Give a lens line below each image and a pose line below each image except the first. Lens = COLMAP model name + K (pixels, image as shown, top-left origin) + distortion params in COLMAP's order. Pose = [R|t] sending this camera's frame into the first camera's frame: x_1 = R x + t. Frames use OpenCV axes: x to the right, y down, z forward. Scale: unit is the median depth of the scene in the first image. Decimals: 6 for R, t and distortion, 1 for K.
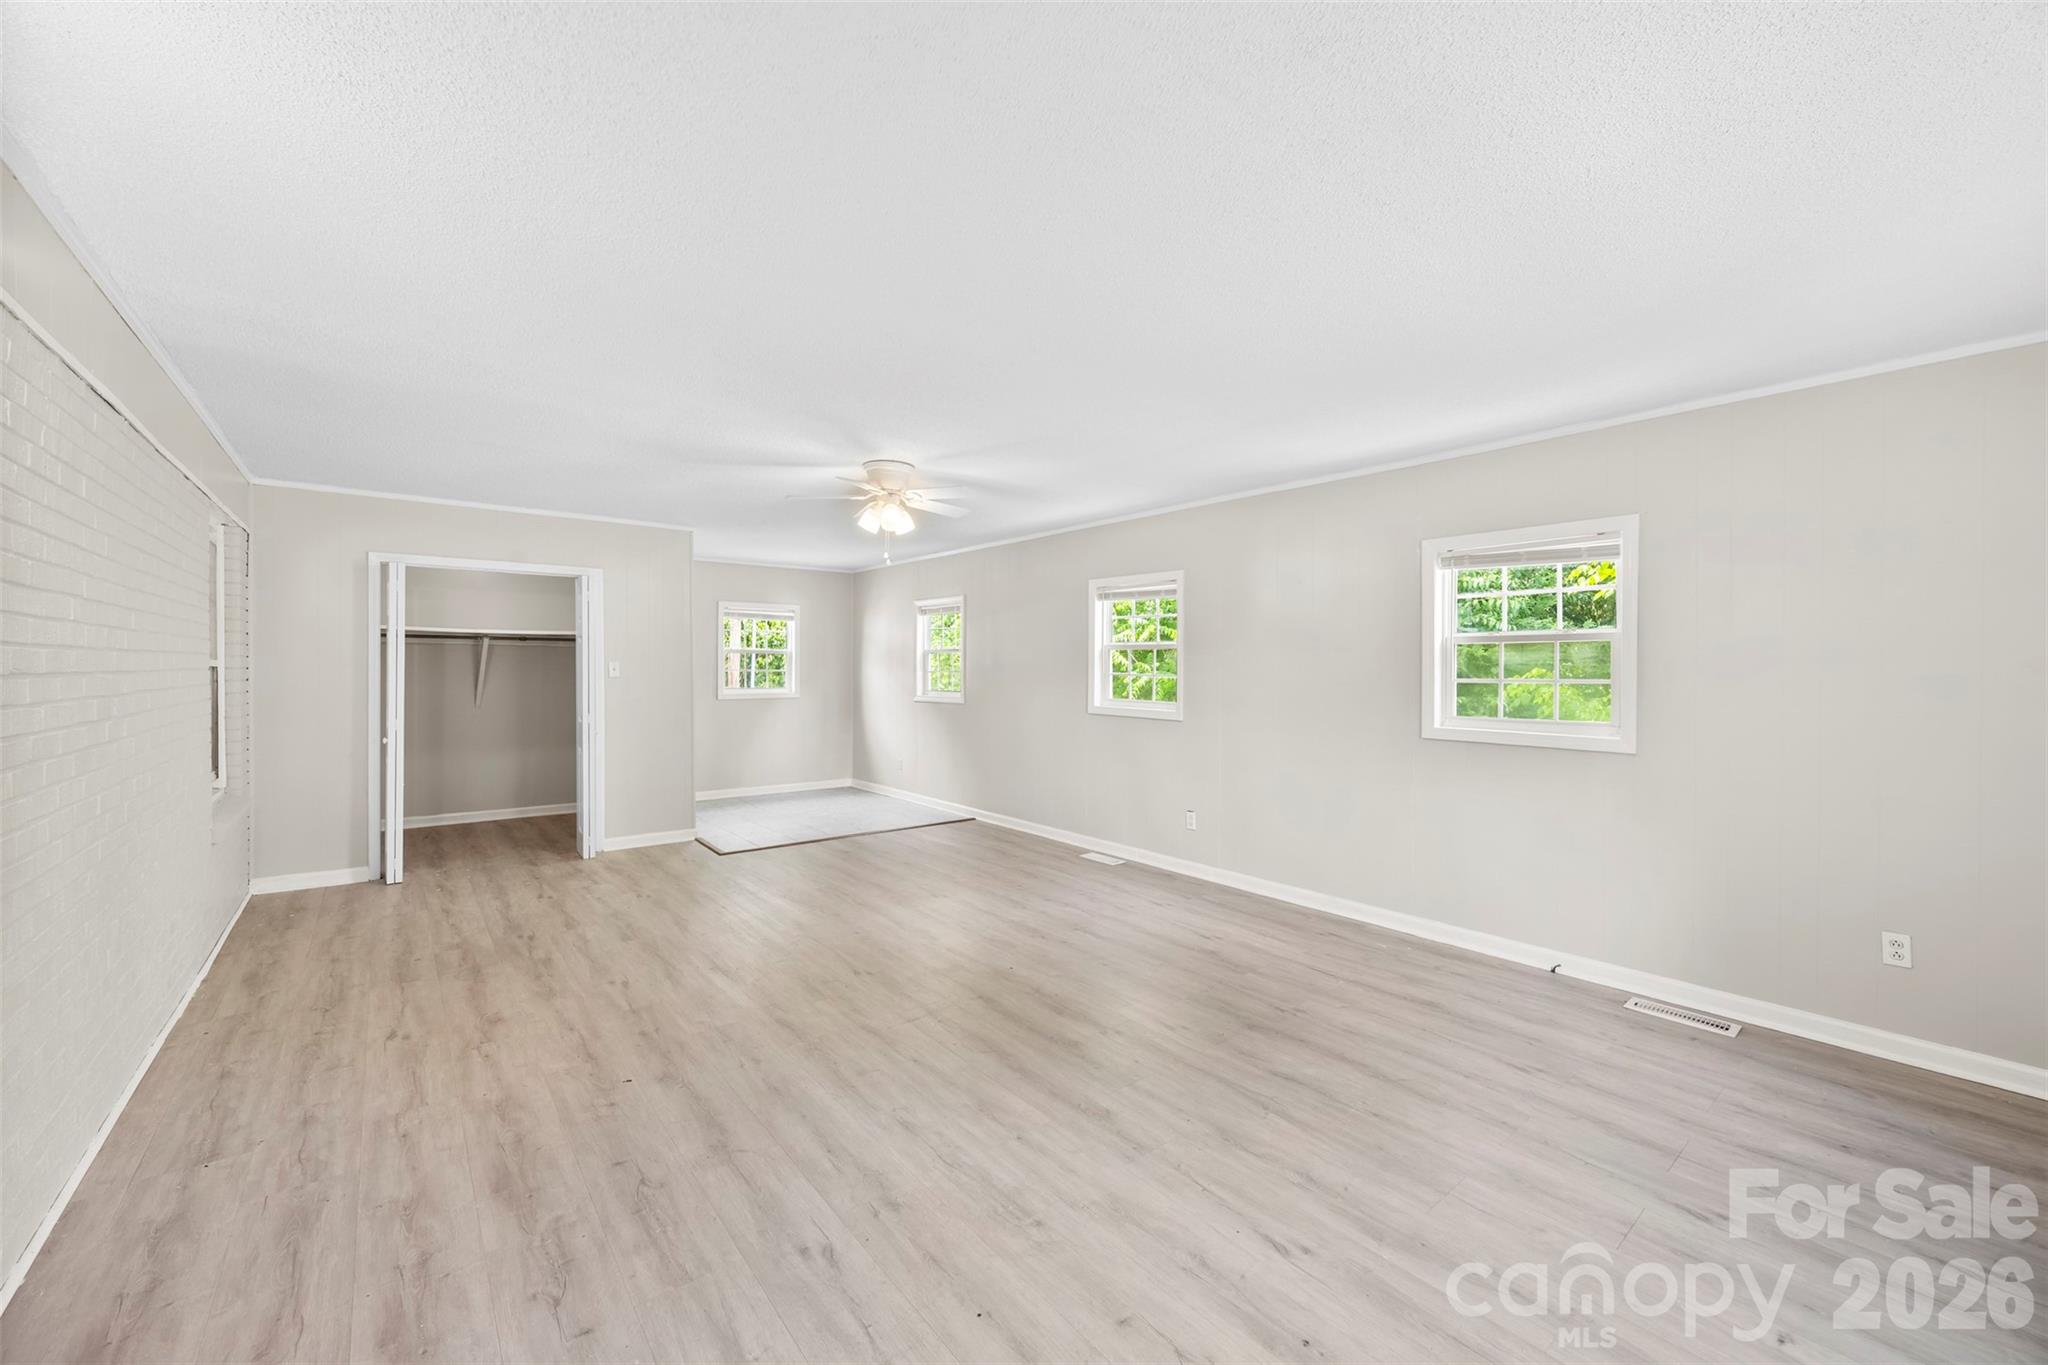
lens RADIAL K [[795.2, 0, 1015.1], [0, 795.2, 664.7], [0, 0, 1]] dist [-0.000789, 0.000022]
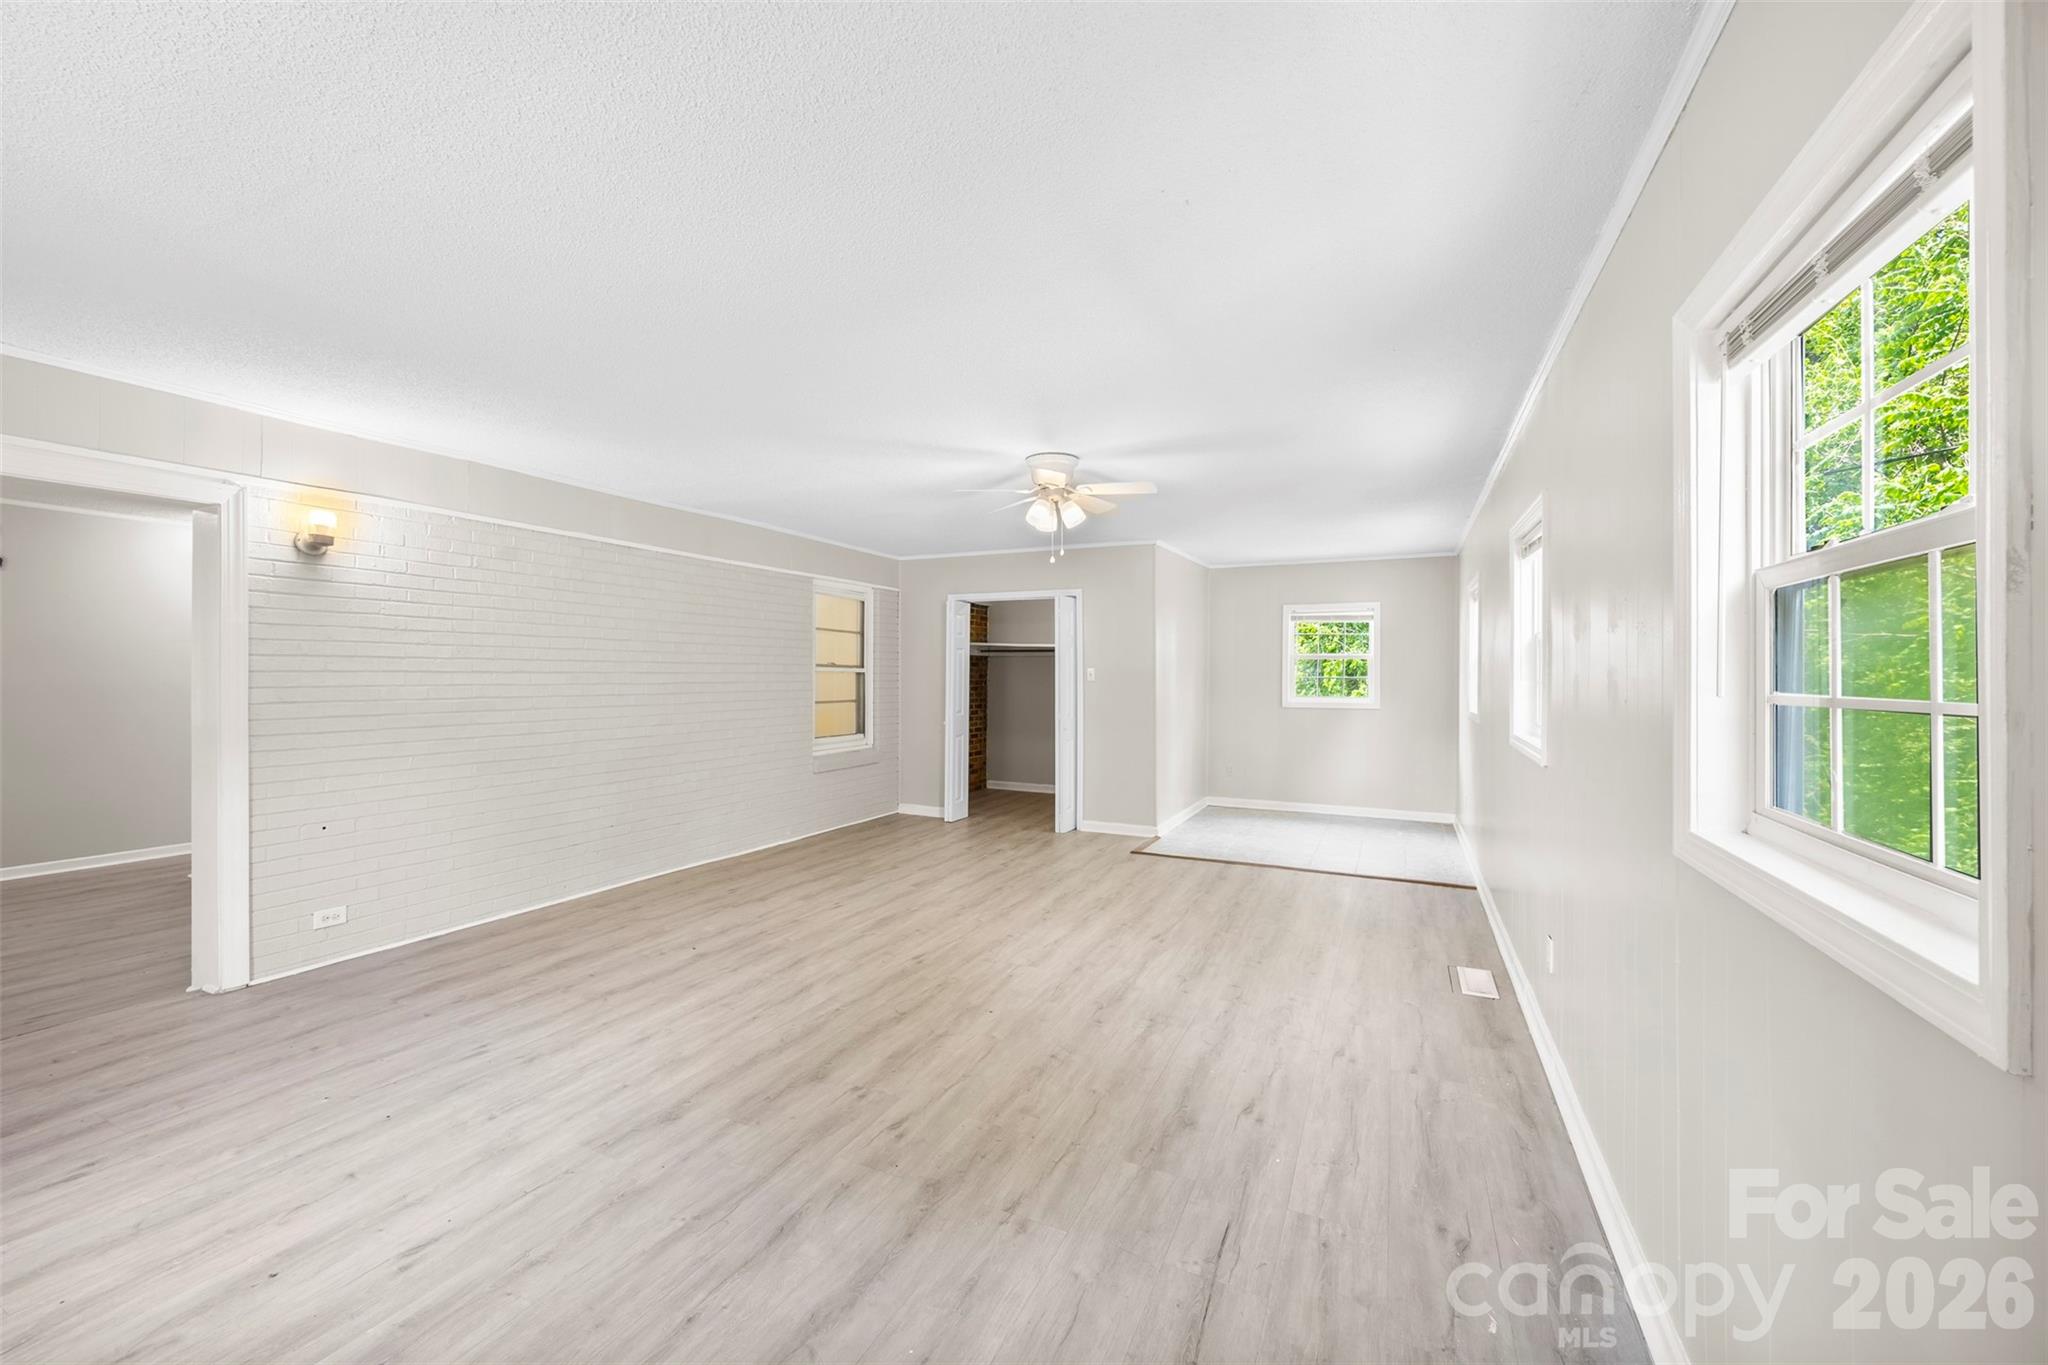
lens RADIAL K [[795.2, 0, 1007.8], [0, 795.2, 677.7], [0, 0, 1]] dist [-0.000789, 0.000022]
pose [[0.430881, 0.001416, -0.902408, 0.883176], [0.000860, 0.999998, 0.001980, 0.012924], [0.902409, -0.001629, 0.430878, 0.711847]]
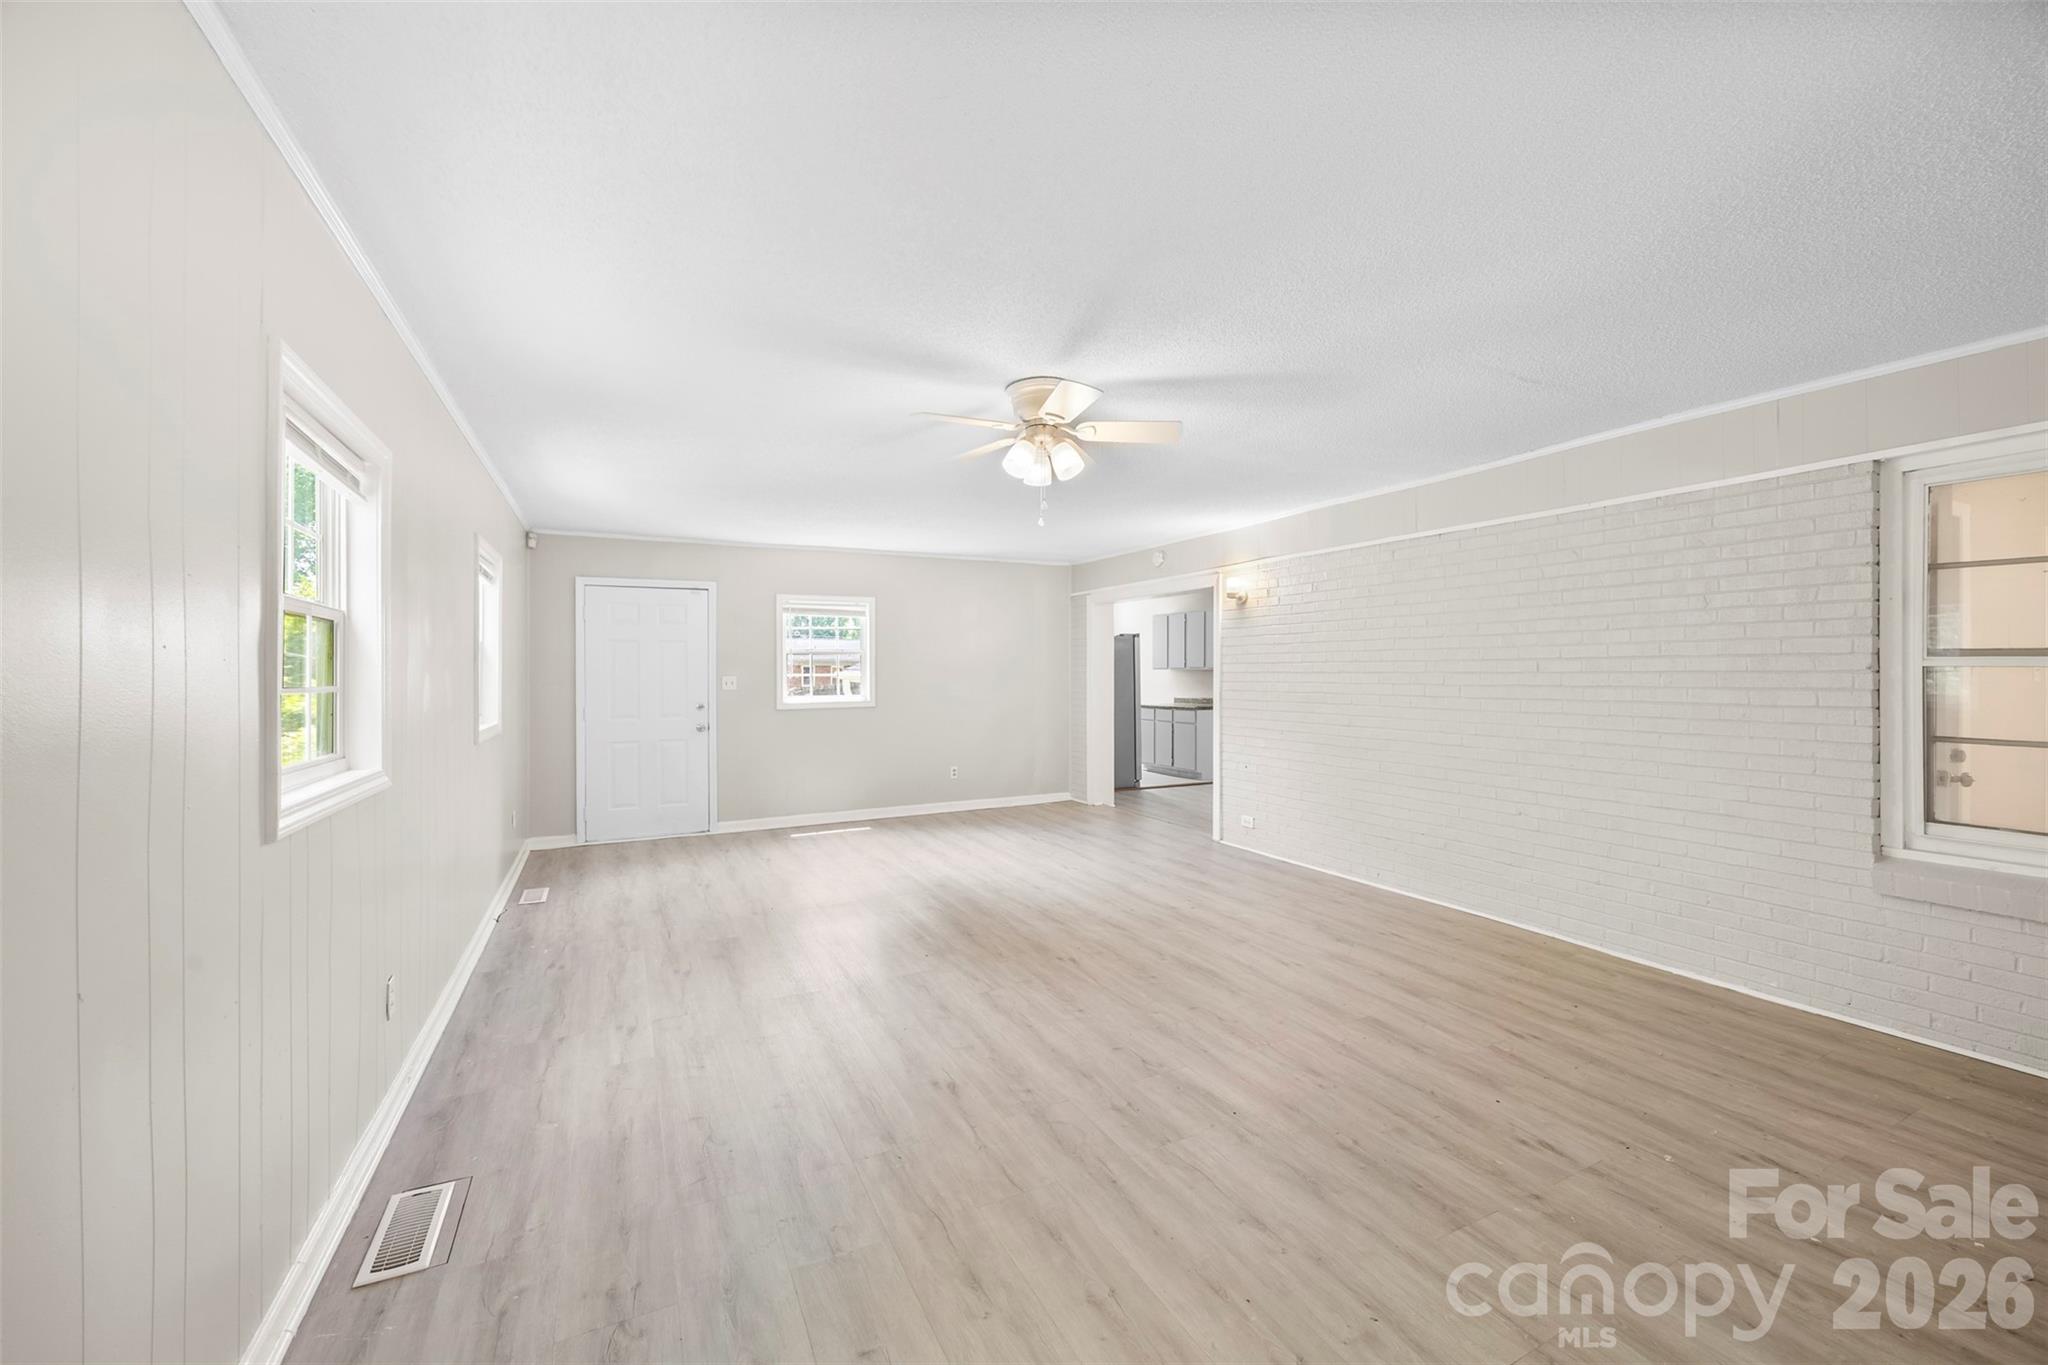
lens RADIAL K [[795.2, 0, 1014.1], [0, 795.2, 681.4], [0, 0, 1]] dist [-0.000789, 0.000022]
pose [[-0.978490, -0.006065, 0.206205, -0.368350], [-0.004002, 0.999938, 0.010419, 0.009802], [-0.206255, 0.009369, -0.978453, 2.223415]]
